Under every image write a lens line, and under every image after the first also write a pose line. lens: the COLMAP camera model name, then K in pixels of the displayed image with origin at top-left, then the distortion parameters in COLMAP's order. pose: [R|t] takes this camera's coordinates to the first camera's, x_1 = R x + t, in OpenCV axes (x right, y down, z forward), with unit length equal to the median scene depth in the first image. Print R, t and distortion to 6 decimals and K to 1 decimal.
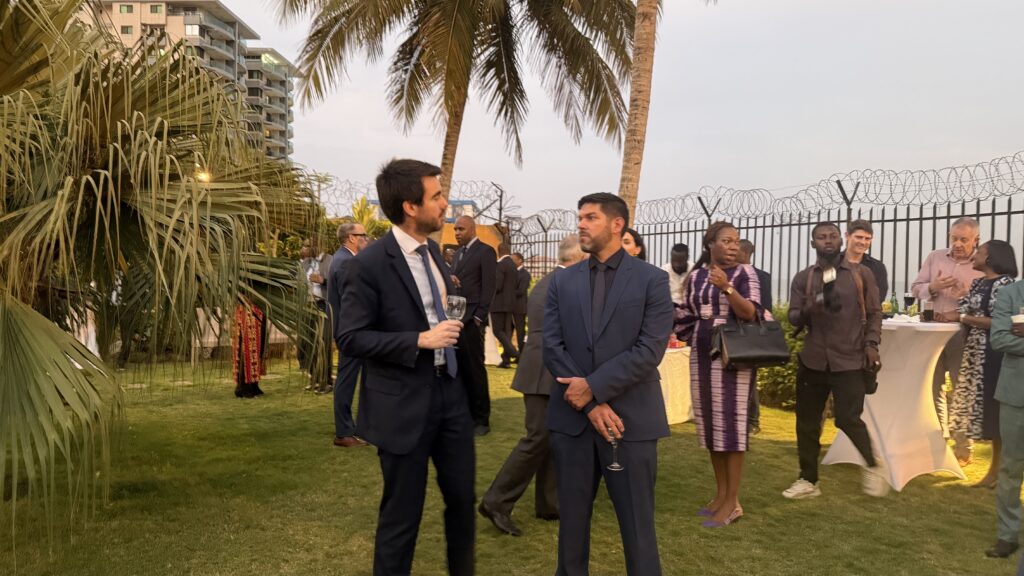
lens RADIAL K [[730.6, 0, 517.3], [0, 730.6, 294.4], [0, 0, 1]] dist [-0.025938, -0.014895]
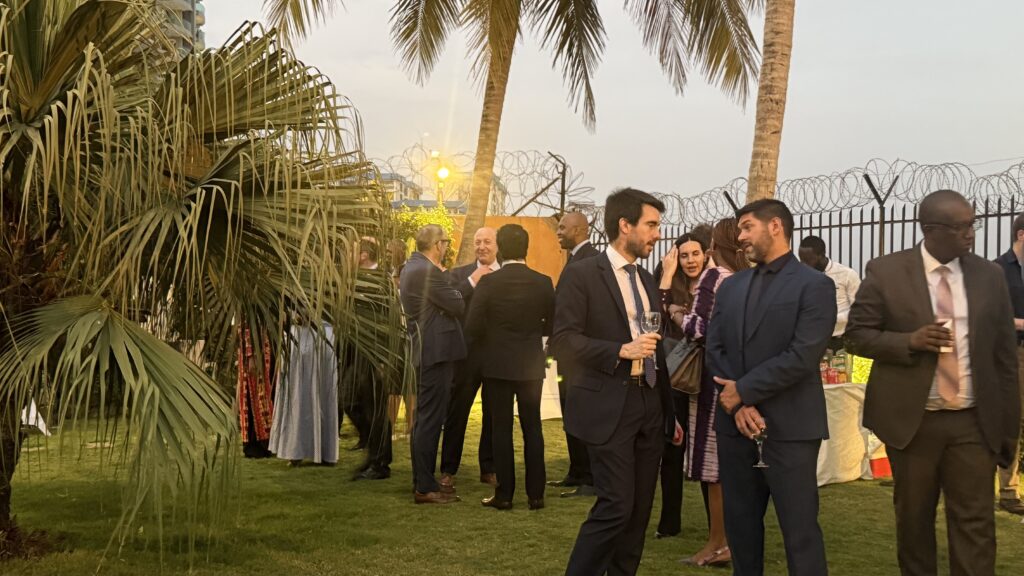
lens RADIAL K [[1200.2, 0, 505.9], [0, 1200.2, 278.9], [0, 0, 1]] dist [0.030123, 0.000000]
pose [[0.998503, -0.010214, -0.053732, -0.023357], [0.008079, 0.999175, -0.039808, 0.005571], [0.054094, 0.039314, 0.997762, -0.116131]]
